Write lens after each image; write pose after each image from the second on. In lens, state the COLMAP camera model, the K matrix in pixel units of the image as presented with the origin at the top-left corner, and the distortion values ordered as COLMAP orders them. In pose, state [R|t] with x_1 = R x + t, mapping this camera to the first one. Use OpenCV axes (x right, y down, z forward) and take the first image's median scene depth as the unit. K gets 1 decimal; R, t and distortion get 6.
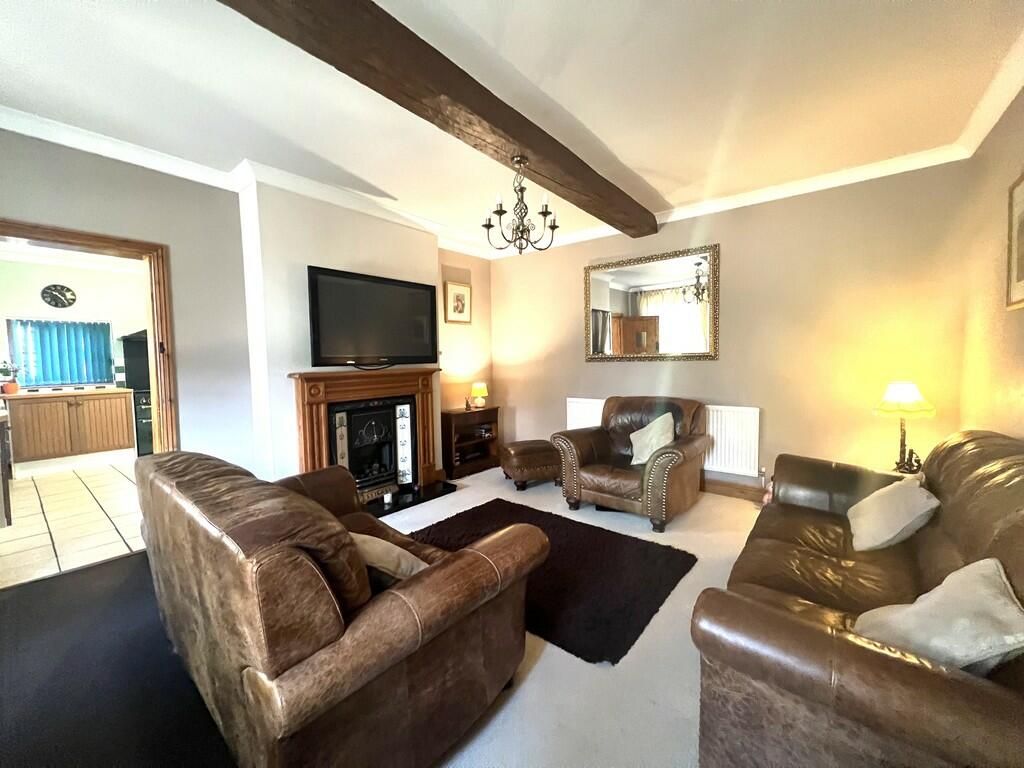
lens RADIAL K [[407.6, 0, 512.6], [0, 407.6, 382.3], [0, 0, 1]] dist [0.002431, 0.000231]
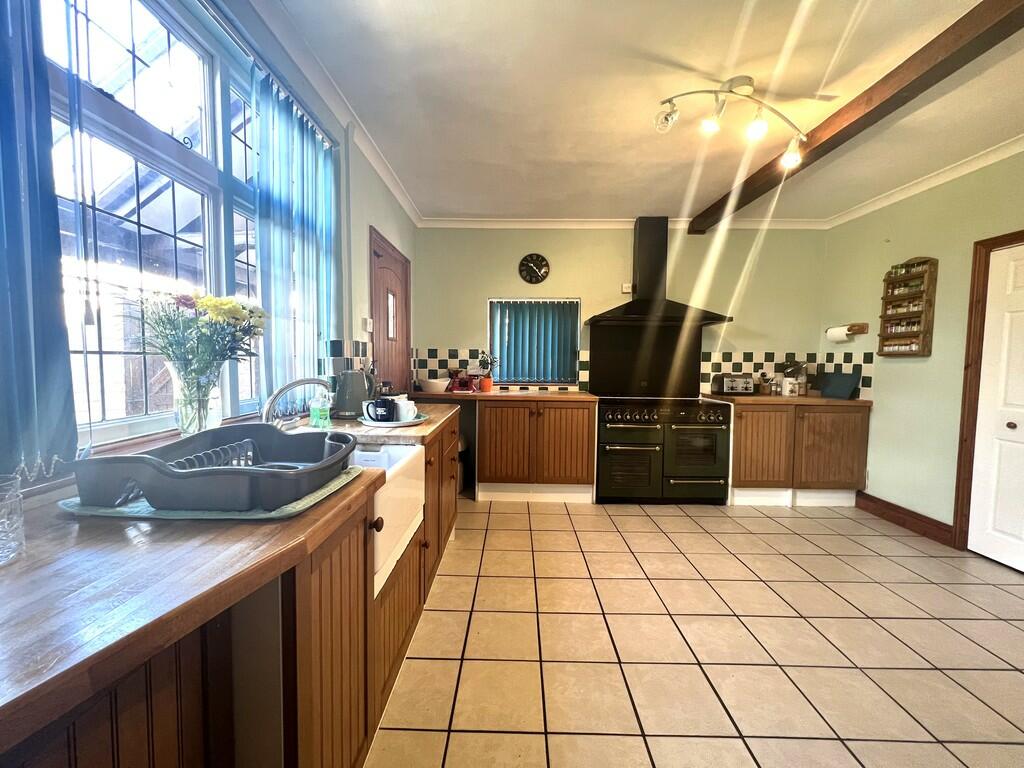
lens RADIAL K [[407.6, 0, 512.2], [0, 407.6, 380.8], [0, 0, 1]] dist [0.002431, 0.000231]
pose [[0.610047, 0.062860, -0.789868, -0.337871], [-0.065301, 0.997446, 0.028945, -0.012262], [0.789670, 0.033921, 0.612594, 0.331991]]
